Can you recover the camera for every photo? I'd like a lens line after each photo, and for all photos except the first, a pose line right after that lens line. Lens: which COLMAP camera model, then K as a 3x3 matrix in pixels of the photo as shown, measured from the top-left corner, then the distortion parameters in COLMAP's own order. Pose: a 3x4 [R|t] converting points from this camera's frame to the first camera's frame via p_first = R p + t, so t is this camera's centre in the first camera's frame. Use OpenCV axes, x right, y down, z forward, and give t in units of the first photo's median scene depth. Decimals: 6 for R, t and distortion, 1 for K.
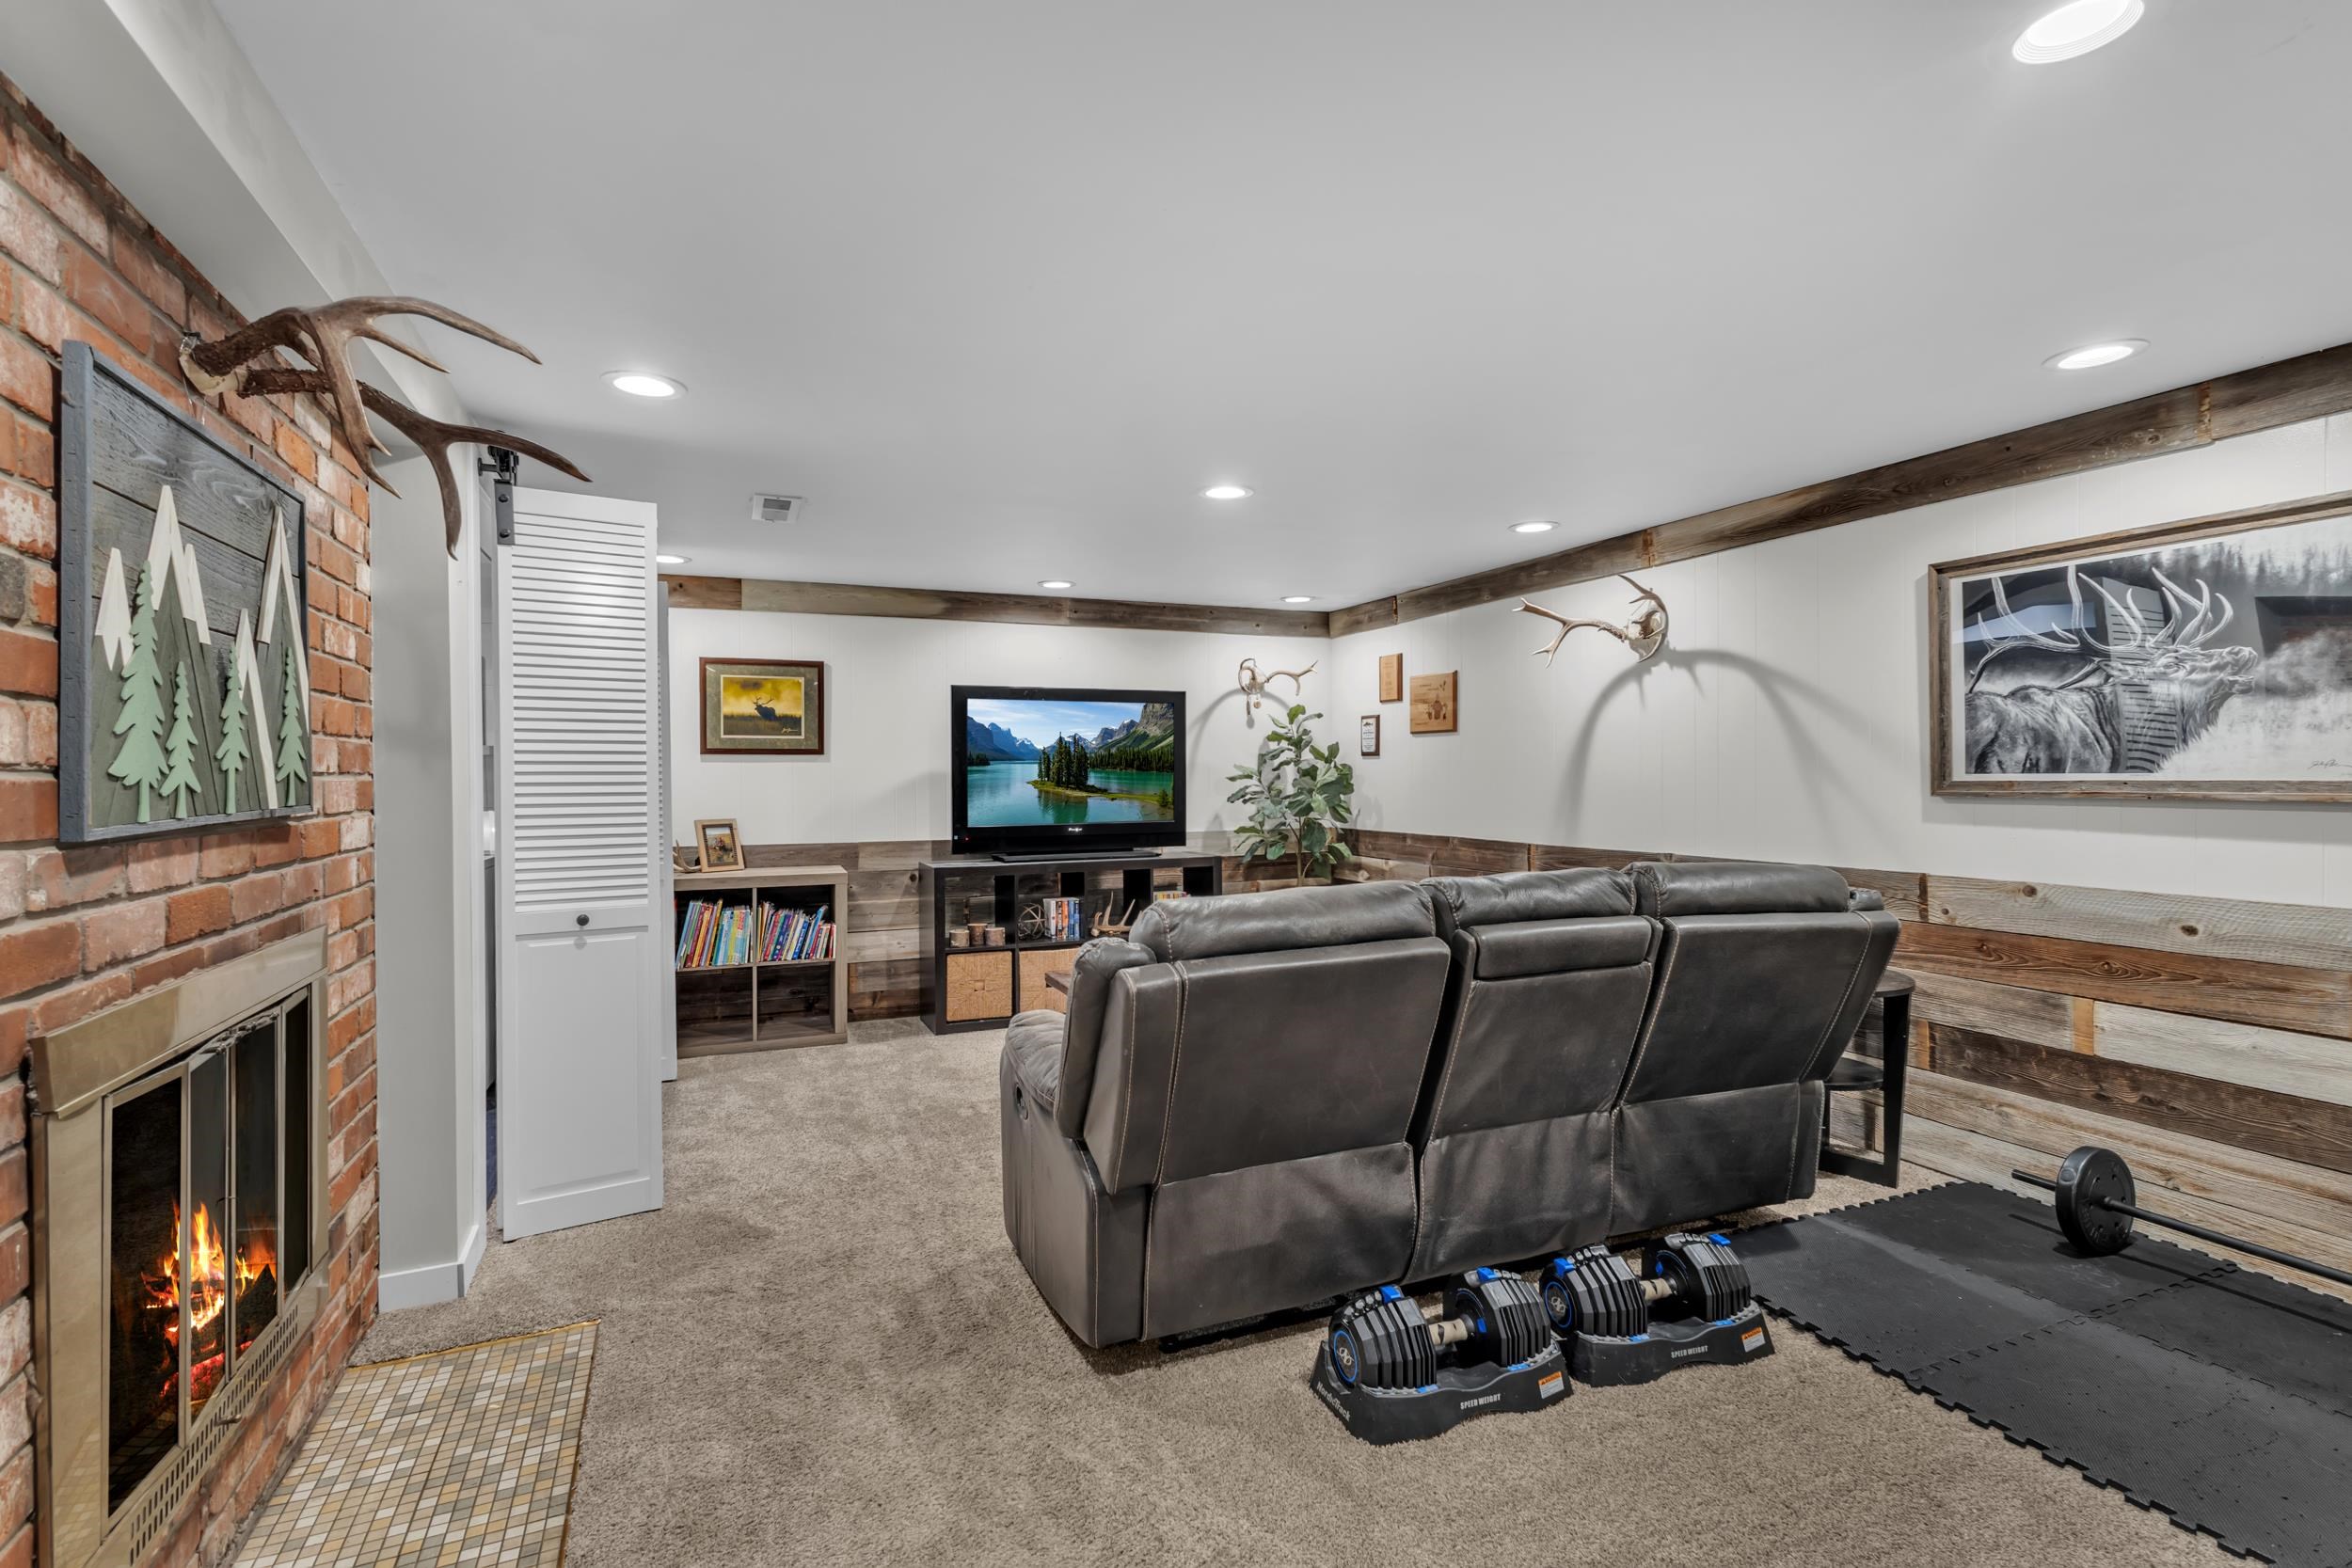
lens RADIAL K [[1084.4, 0, 1183.5], [0, 1084.4, 779.0], [0, 0, 1]] dist [0.004895, 0.000731]
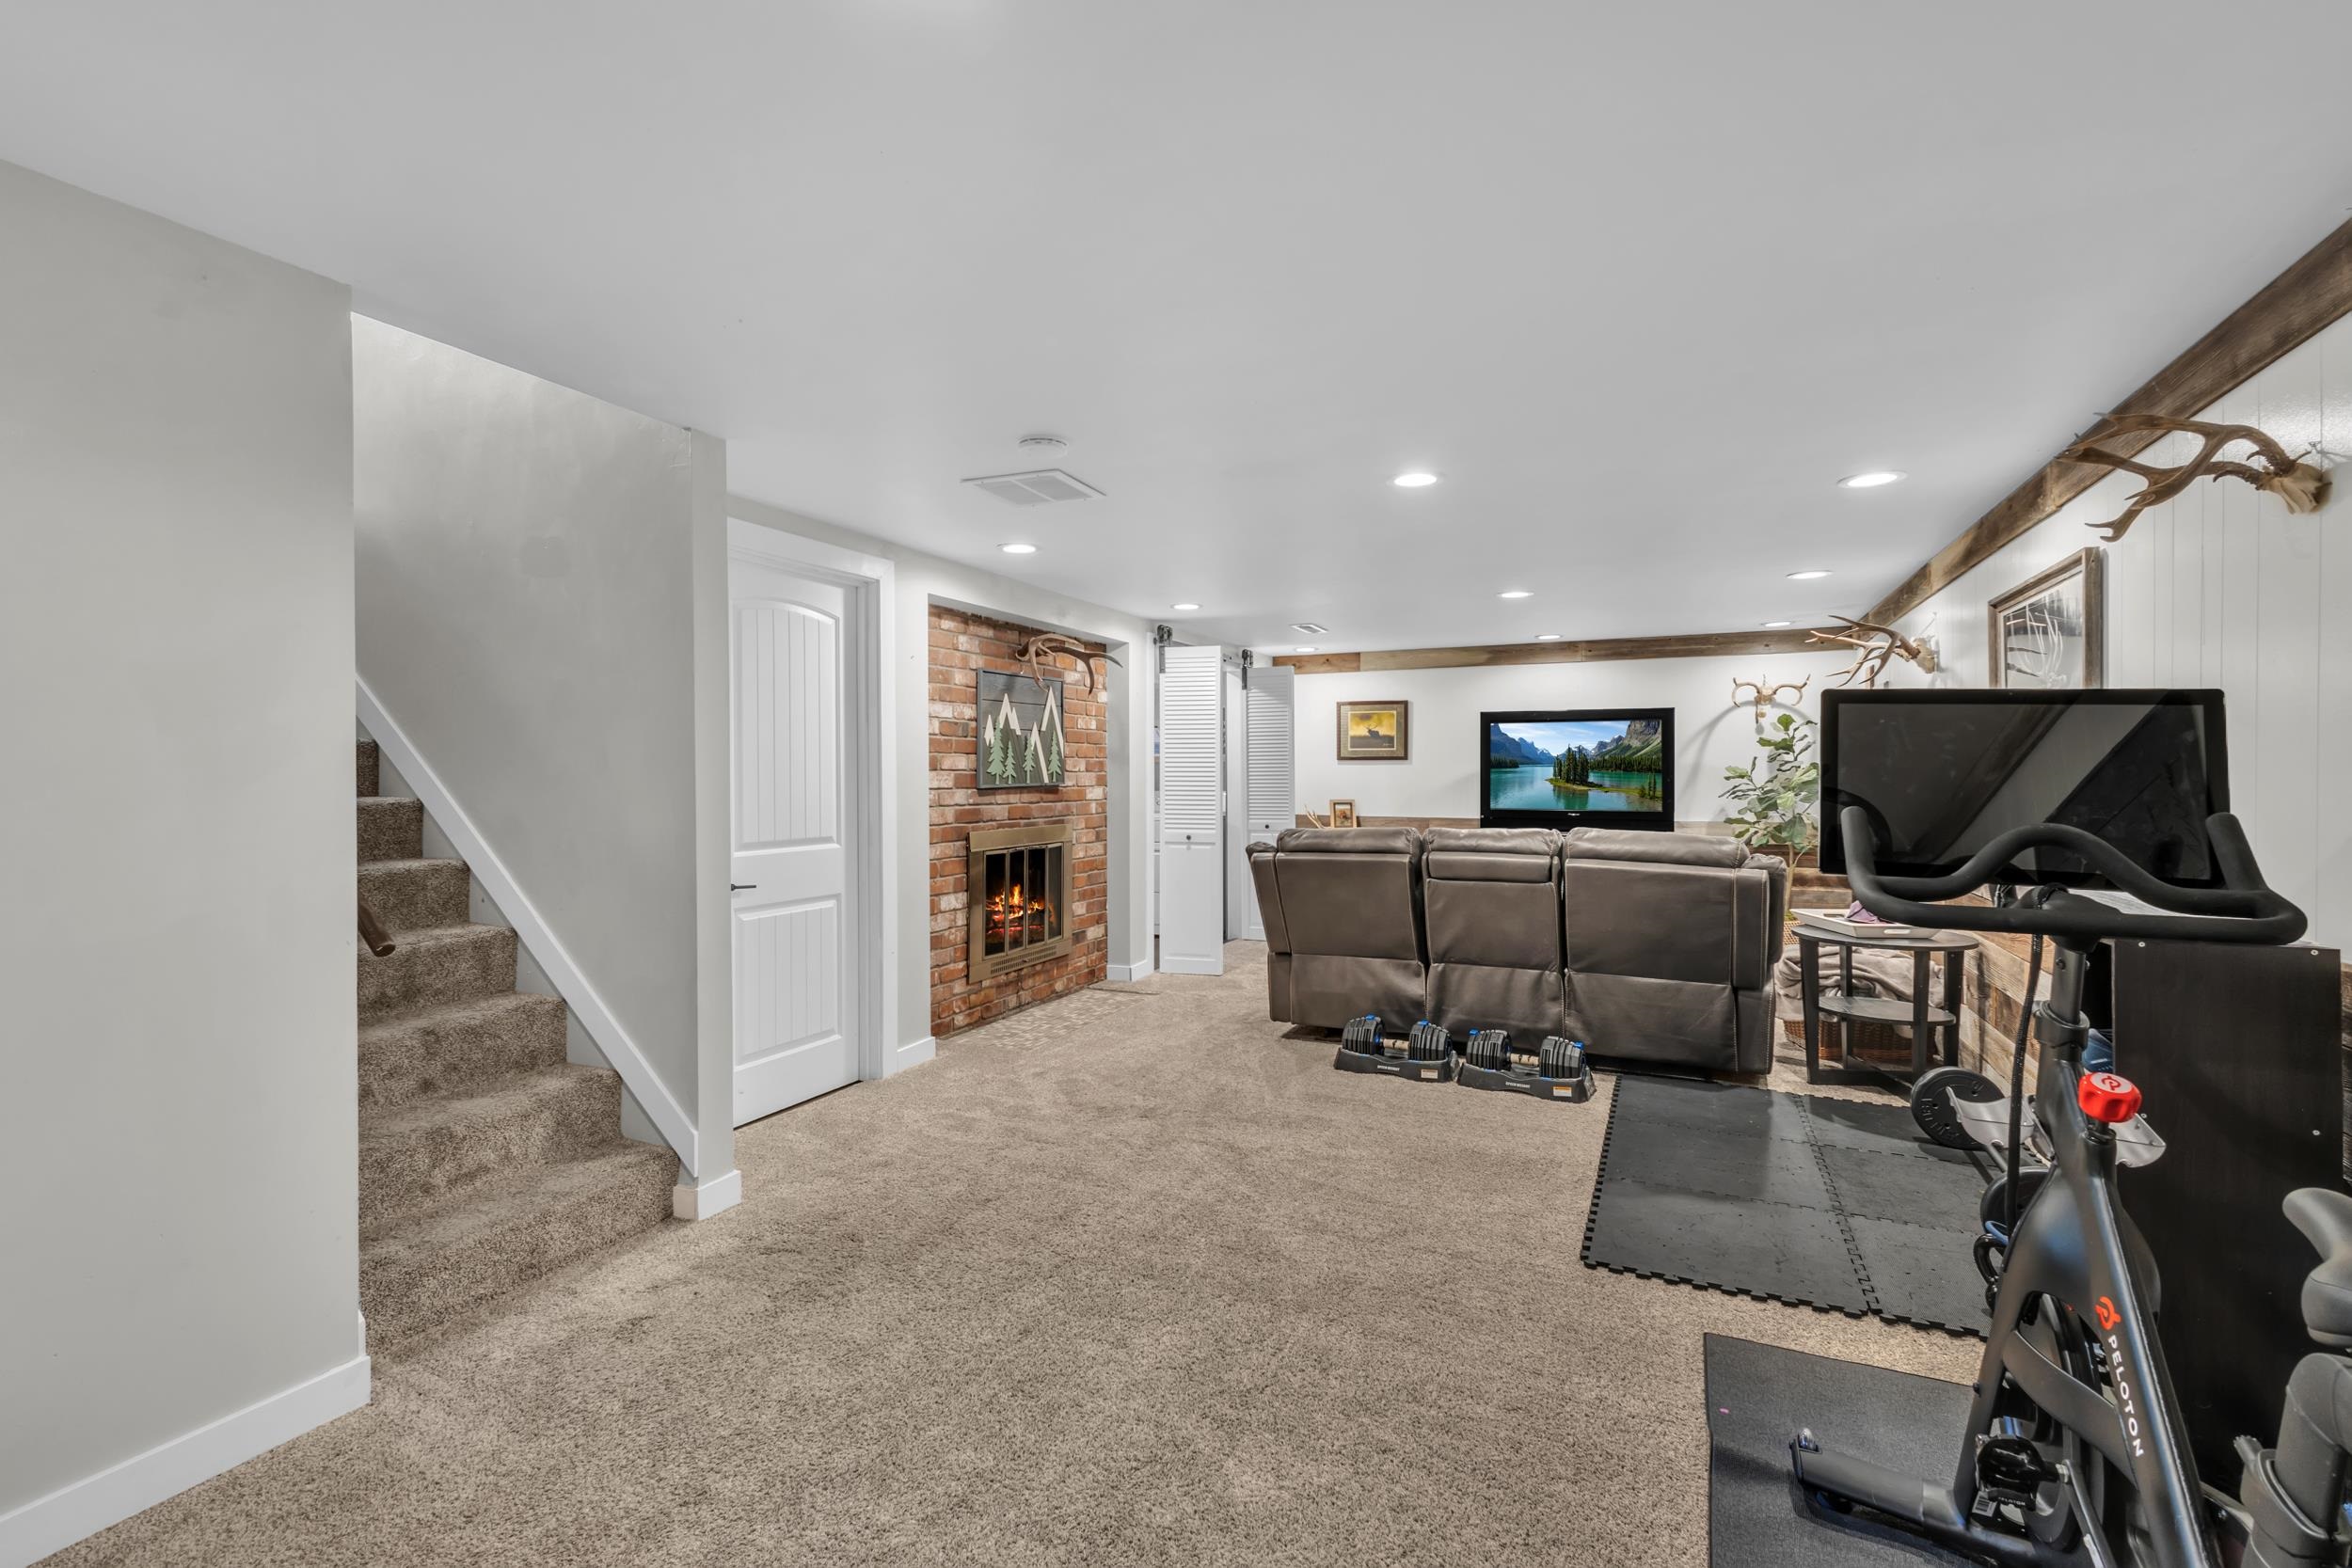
lens RADIAL K [[1084.4, 0, 1178.9], [0, 1084.4, 781.9], [0, 0, 1]] dist [0.004895, 0.000731]
pose [[0.668131, 0.011439, -0.743955, 0.746063], [-0.008047, 0.999934, 0.008148, -0.001807], [0.744000, 0.000542, 0.668180, -0.346125]]
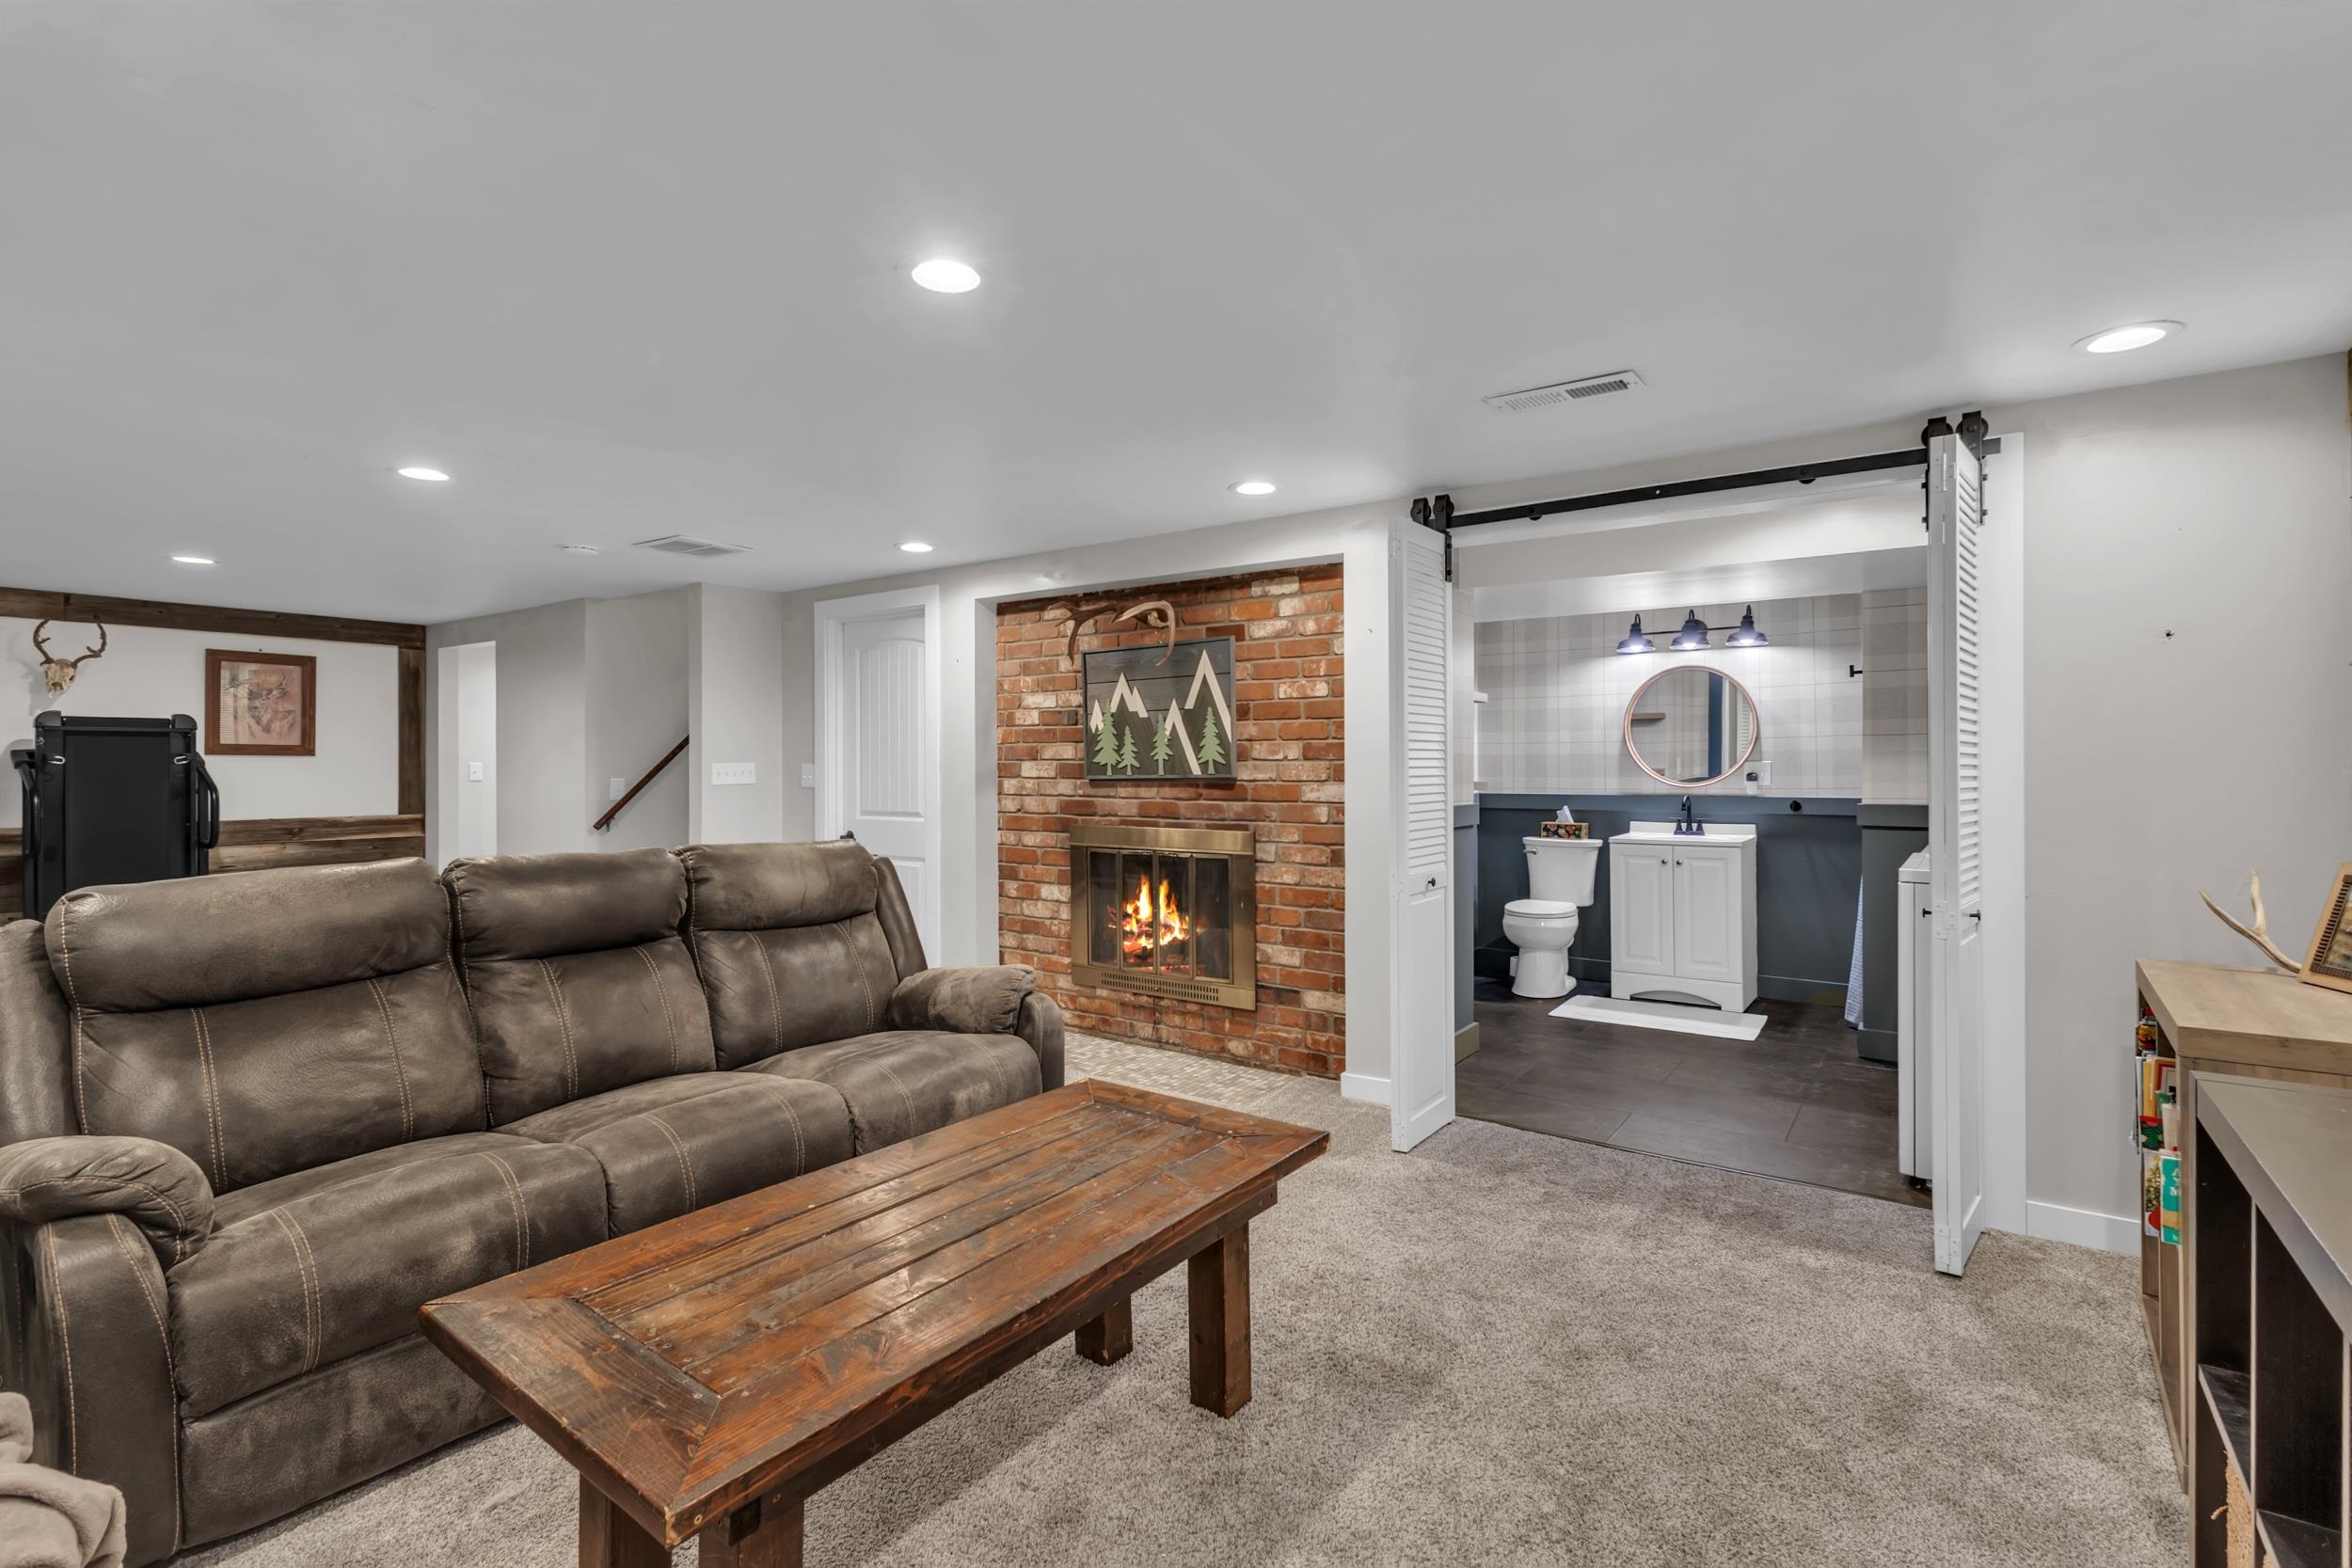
lens RADIAL K [[1084.4, 0, 1175.5], [0, 1084.4, 770.6], [0, 0, 1]] dist [0.004895, 0.000731]
pose [[-0.859875, 0.008401, -0.510436, 0.196379], [0.002715, 0.999926, 0.011884, -0.004883], [0.510498, 0.008833, -0.859834, 1.308419]]
